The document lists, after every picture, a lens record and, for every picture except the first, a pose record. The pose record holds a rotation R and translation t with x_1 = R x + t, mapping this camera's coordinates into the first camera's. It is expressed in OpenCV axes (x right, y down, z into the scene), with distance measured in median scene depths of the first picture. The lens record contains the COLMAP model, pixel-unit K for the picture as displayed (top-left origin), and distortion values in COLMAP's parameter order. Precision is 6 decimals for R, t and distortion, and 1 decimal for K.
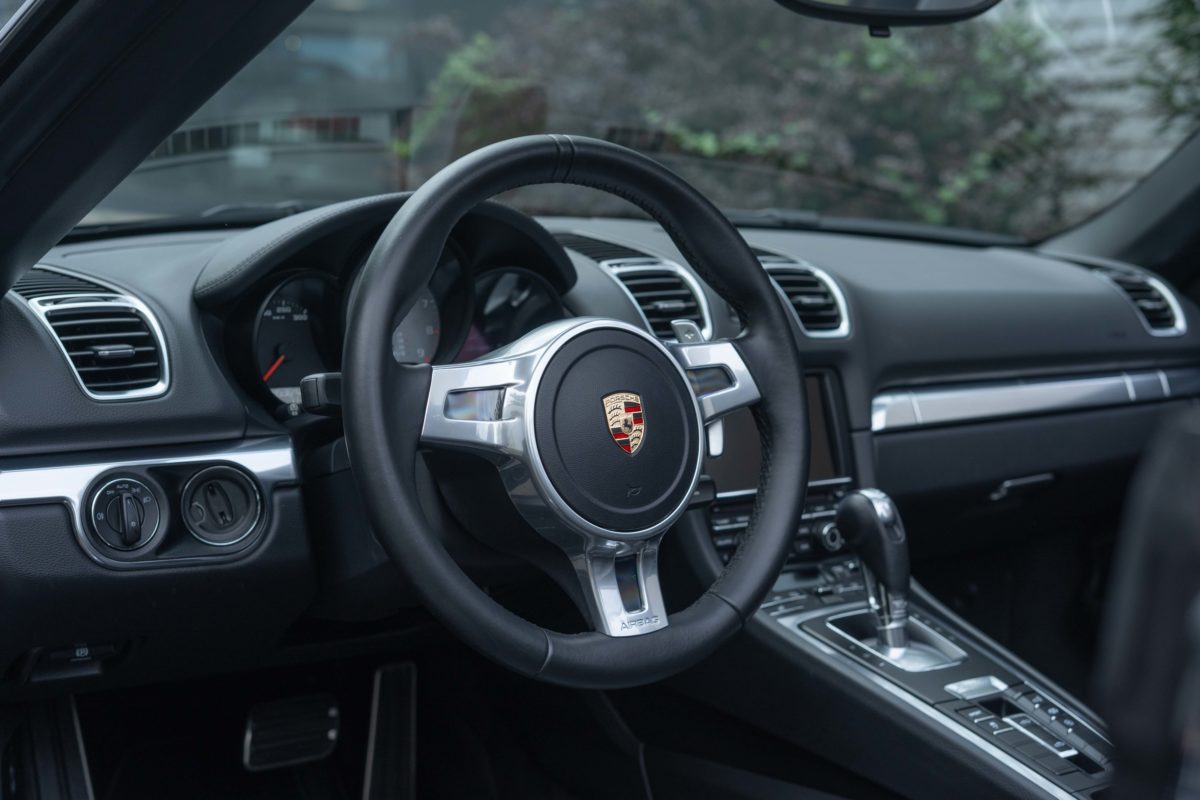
lens RADIAL K [[2046.3, 0, 600.7], [0, 2046.3, 399.1], [0, 0, 1]] dist [0.008920, 0.000000]
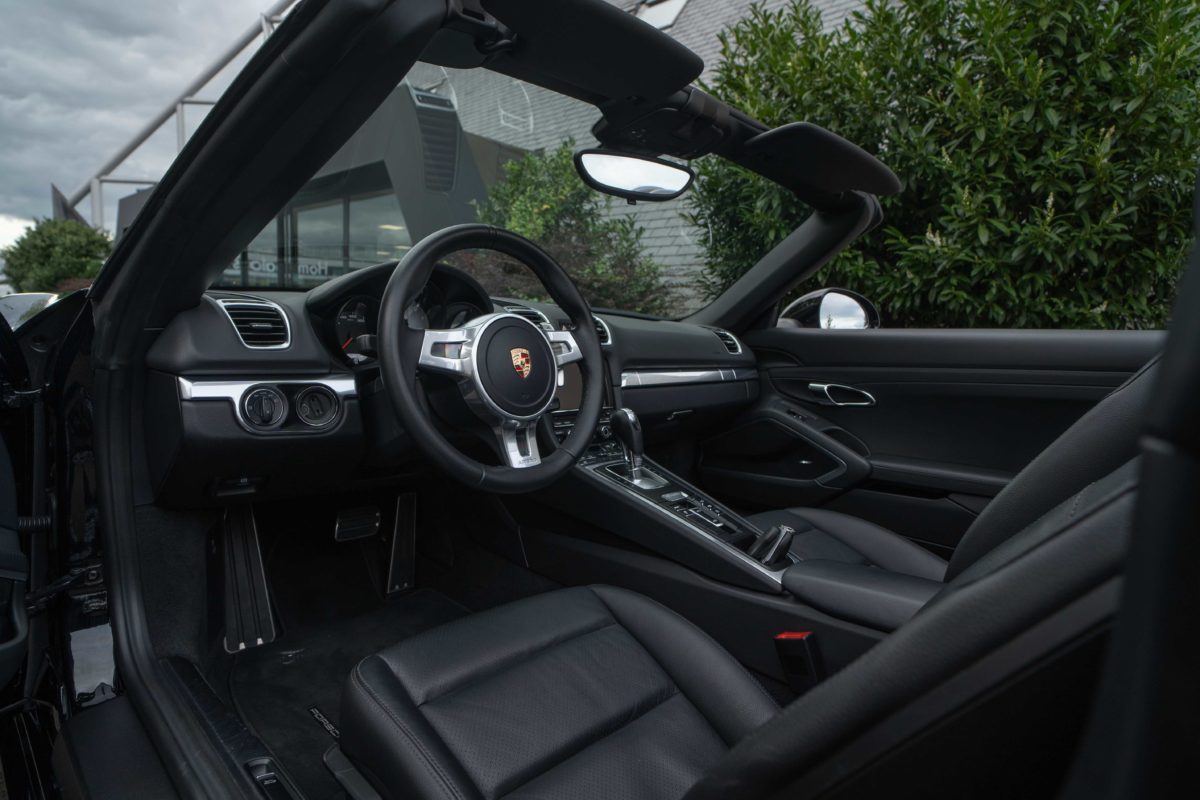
lens RADIAL K [[734.6, 0, 584.8], [0, 734.6, 380.6], [0, 0, 1]] dist [0.007160, -0.002430]
pose [[0.991767, 0.009824, 0.127680, -0.016875], [-0.004743, 0.999187, -0.040036, 0.053626], [-0.127970, 0.039100, 0.991007, 0.245344]]
